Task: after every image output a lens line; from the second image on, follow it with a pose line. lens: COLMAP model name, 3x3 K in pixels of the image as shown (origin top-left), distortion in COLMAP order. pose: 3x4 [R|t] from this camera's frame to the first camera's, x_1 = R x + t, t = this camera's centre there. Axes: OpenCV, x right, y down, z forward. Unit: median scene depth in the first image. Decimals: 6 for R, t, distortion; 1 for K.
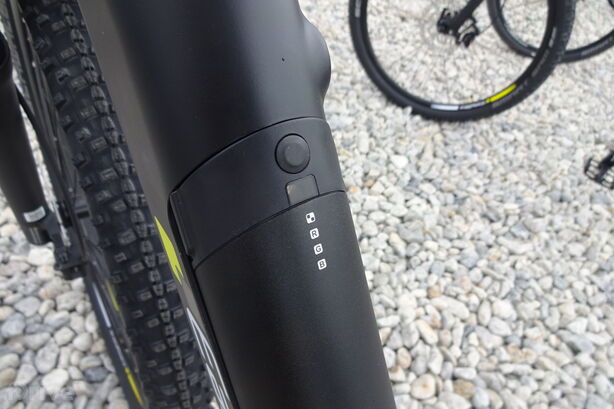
lens RADIAL K [[450.7, 0, 304.0], [0, 450.7, 201.2], [0, 0, 1]] dist [-0.011190, -0.000604]
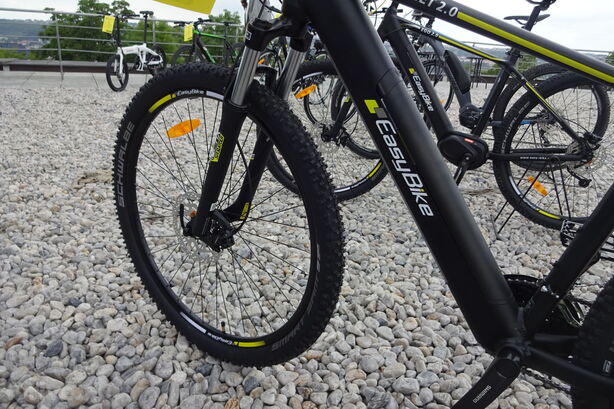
lens RADIAL K [[450.7, 0, 304.0], [0, 450.7, 201.2], [0, 0, 1]] dist [-0.011190, -0.000604]
pose [[0.927942, -0.190340, 0.320460, -0.352036], [0.285607, 0.915538, -0.283229, 0.262988], [-0.239484, 0.354346, 0.903929, -0.328301]]
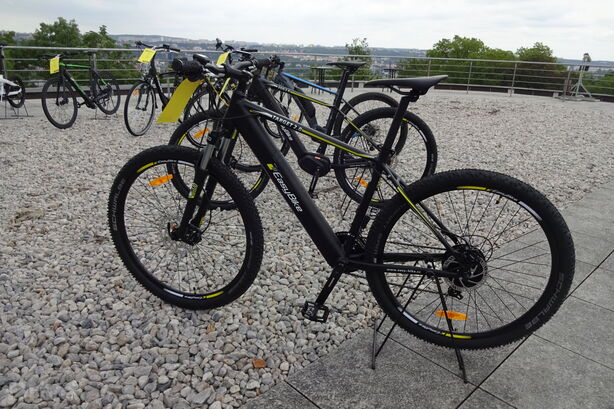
lens RADIAL K [[450.7, 0, 304.0], [0, 450.7, 201.2], [0, 0, 1]] dist [-0.011190, -0.000604]
pose [[0.766233, -0.298571, 0.568983, -0.772926], [0.468281, 0.865815, -0.176287, 0.379102], [-0.440000, 0.401521, 0.803231, -0.938504]]
